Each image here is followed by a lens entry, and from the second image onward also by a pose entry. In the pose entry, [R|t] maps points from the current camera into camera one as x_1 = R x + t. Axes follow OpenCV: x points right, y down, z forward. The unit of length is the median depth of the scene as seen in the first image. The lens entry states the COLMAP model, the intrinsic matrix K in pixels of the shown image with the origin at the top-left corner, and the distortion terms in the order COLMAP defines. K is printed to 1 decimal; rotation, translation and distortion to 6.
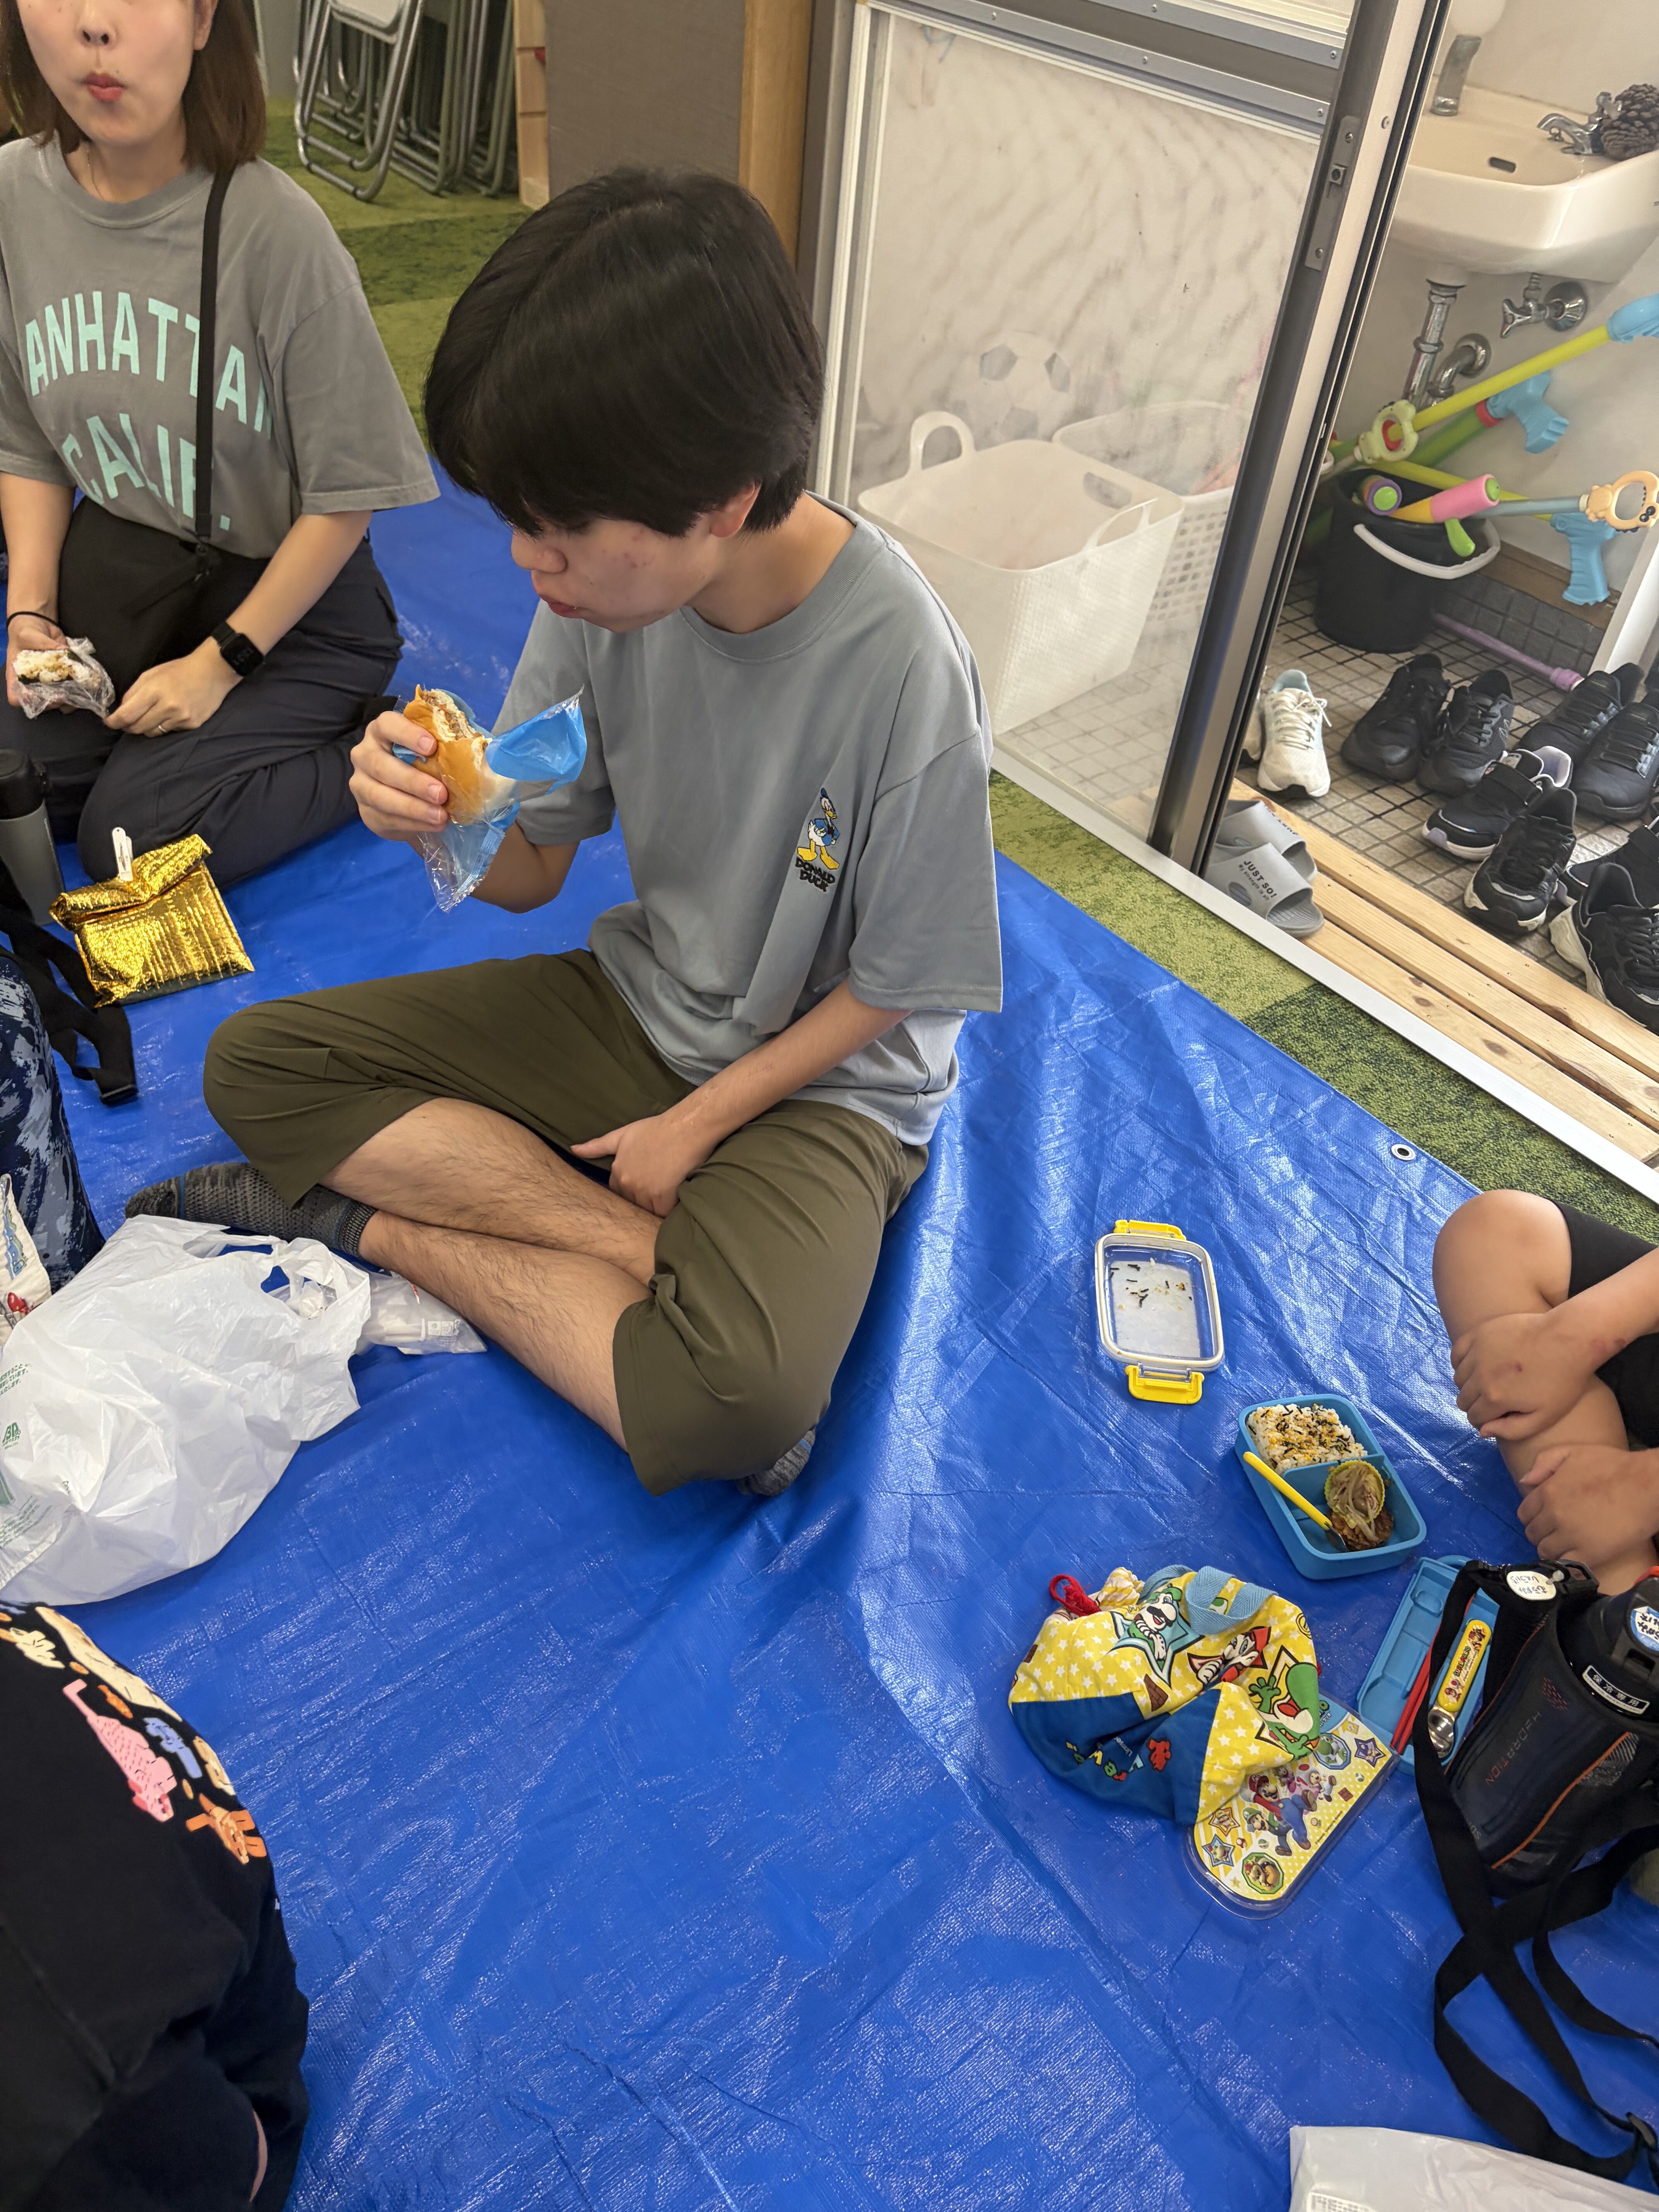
lens RADIAL K [[1691.5, 0, 817.8], [0, 1691.5, 1101.0], [0, 0, 1]] dist [0.043875, -0.052714]
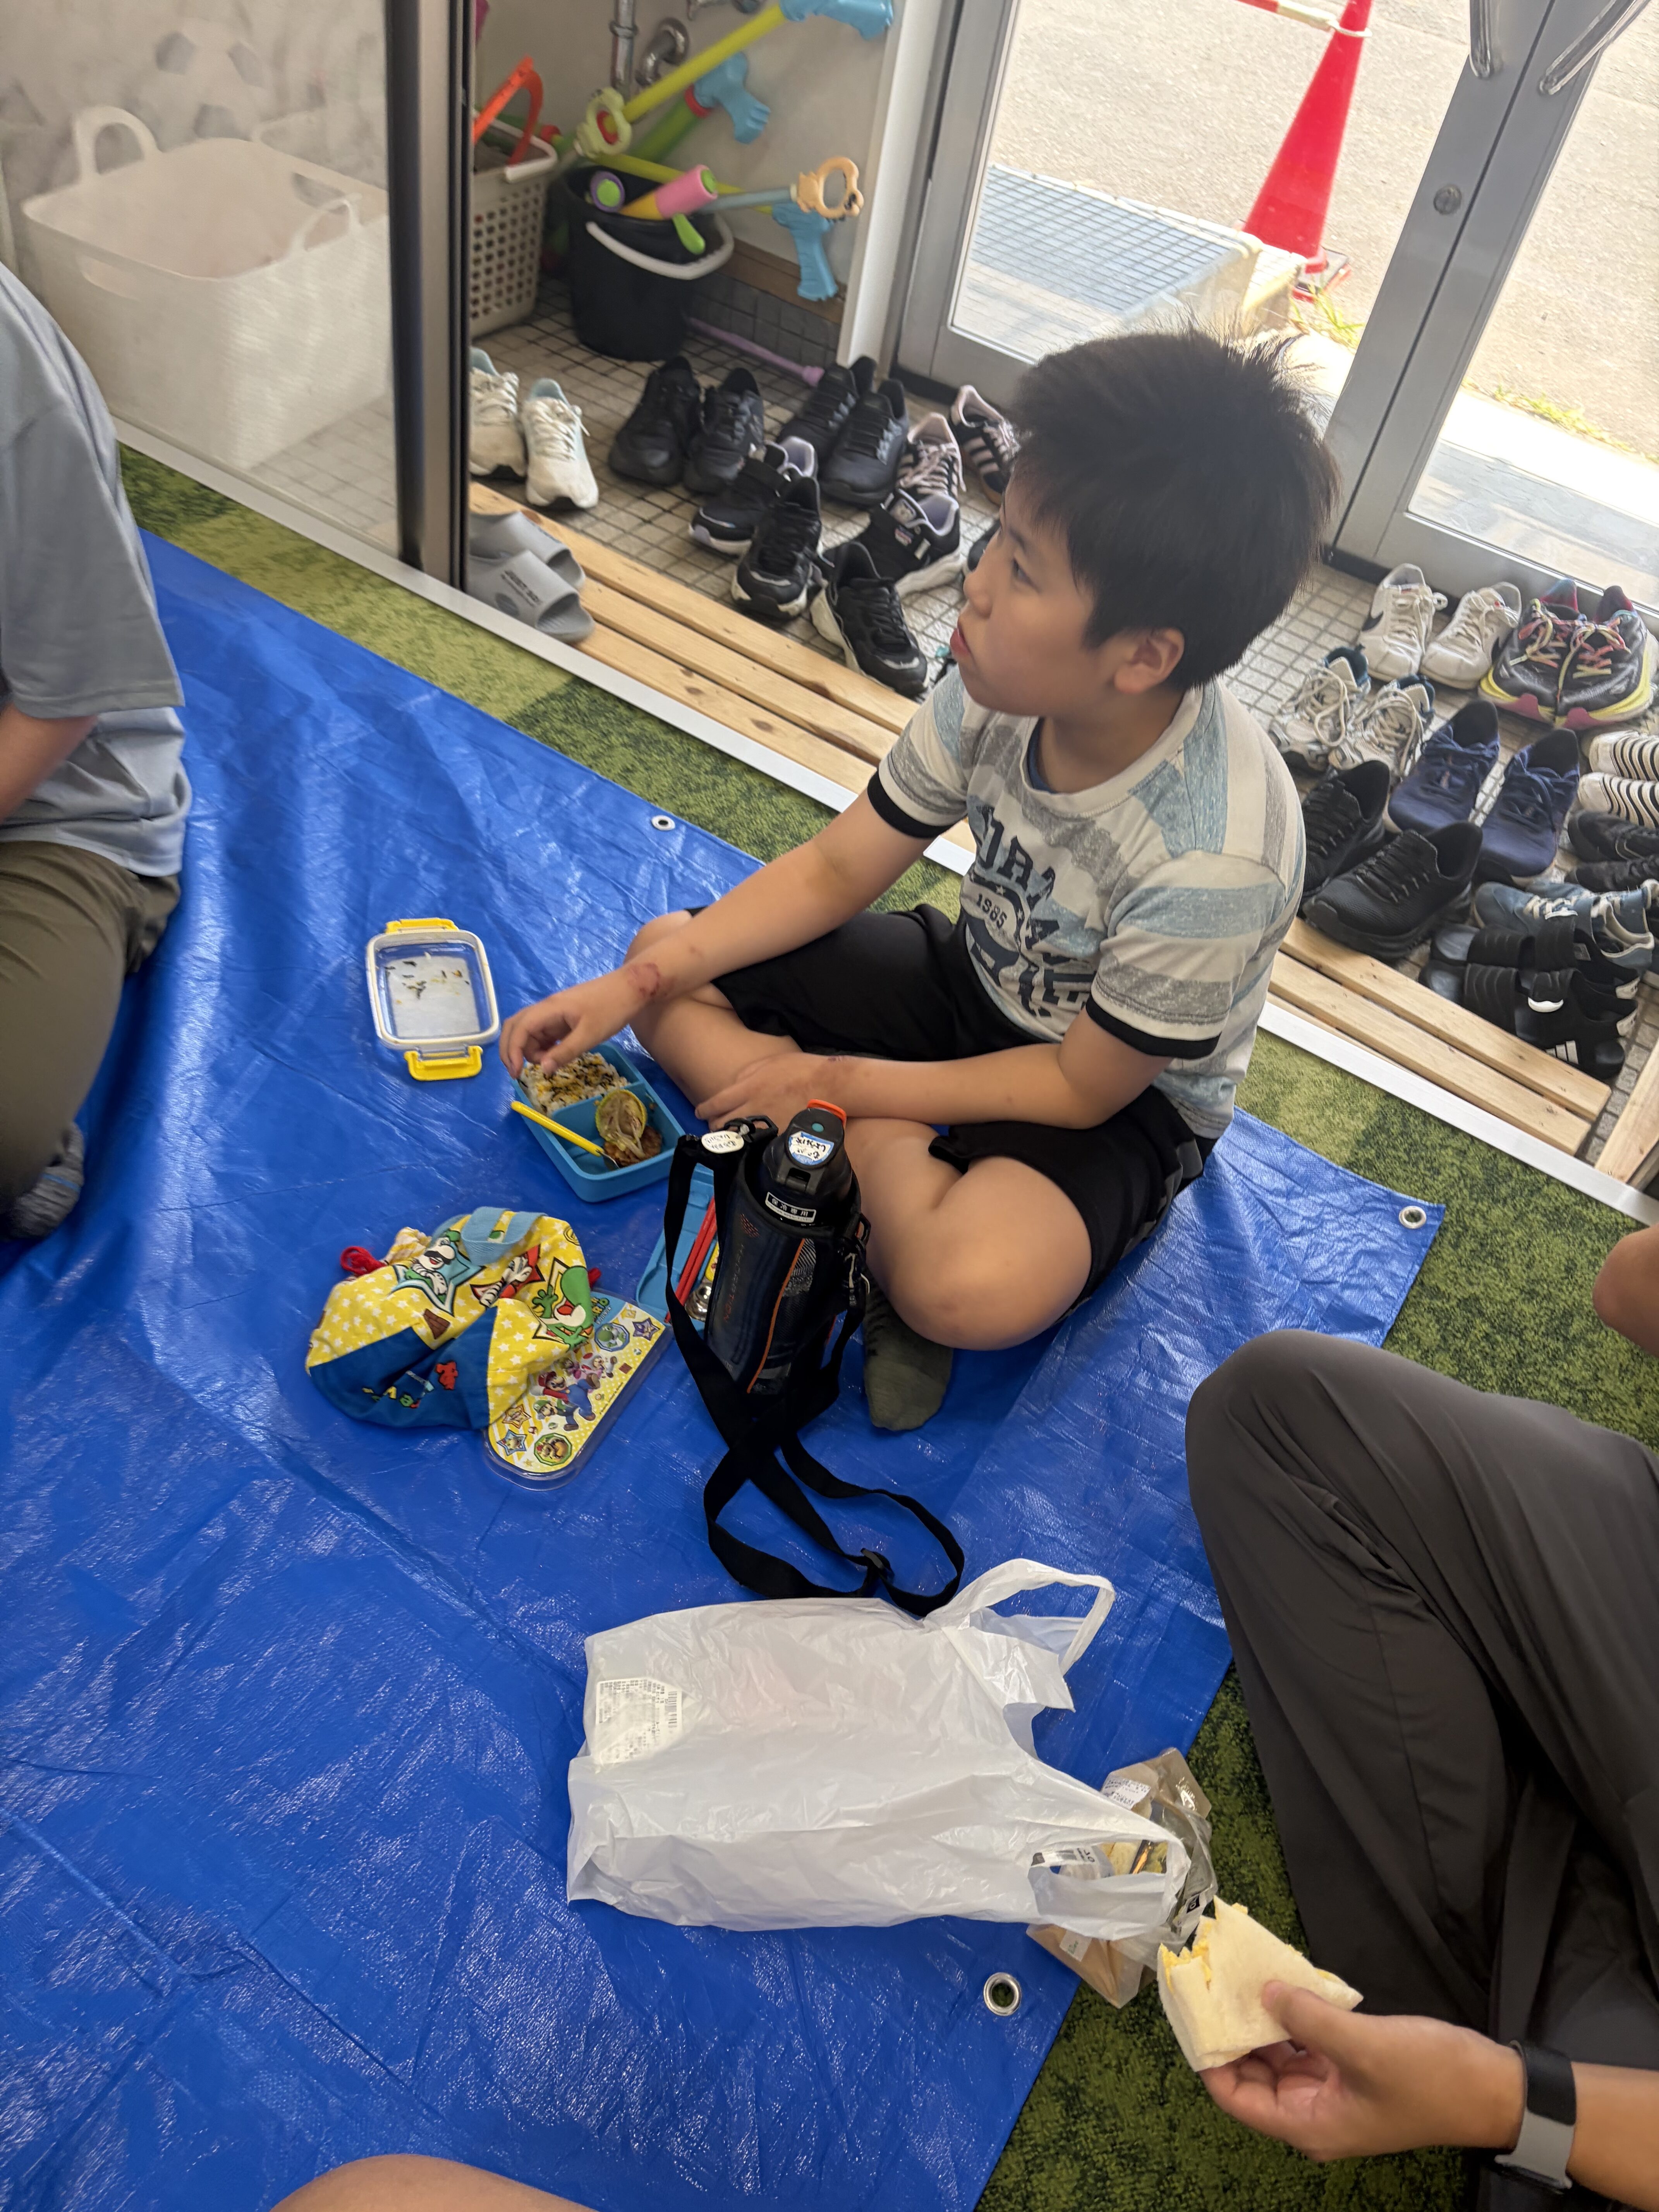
lens RADIAL K [[1691.5, 0, 838.1], [0, 1691.5, 1111.0], [0, 0, 1]] dist [0.043875, -0.052714]
pose [[0.932354, -0.196042, 0.303782, 0.090293], [0.154784, 0.975770, 0.154646, 0.060611], [-0.326739, -0.097164, 0.940107, -0.051659]]
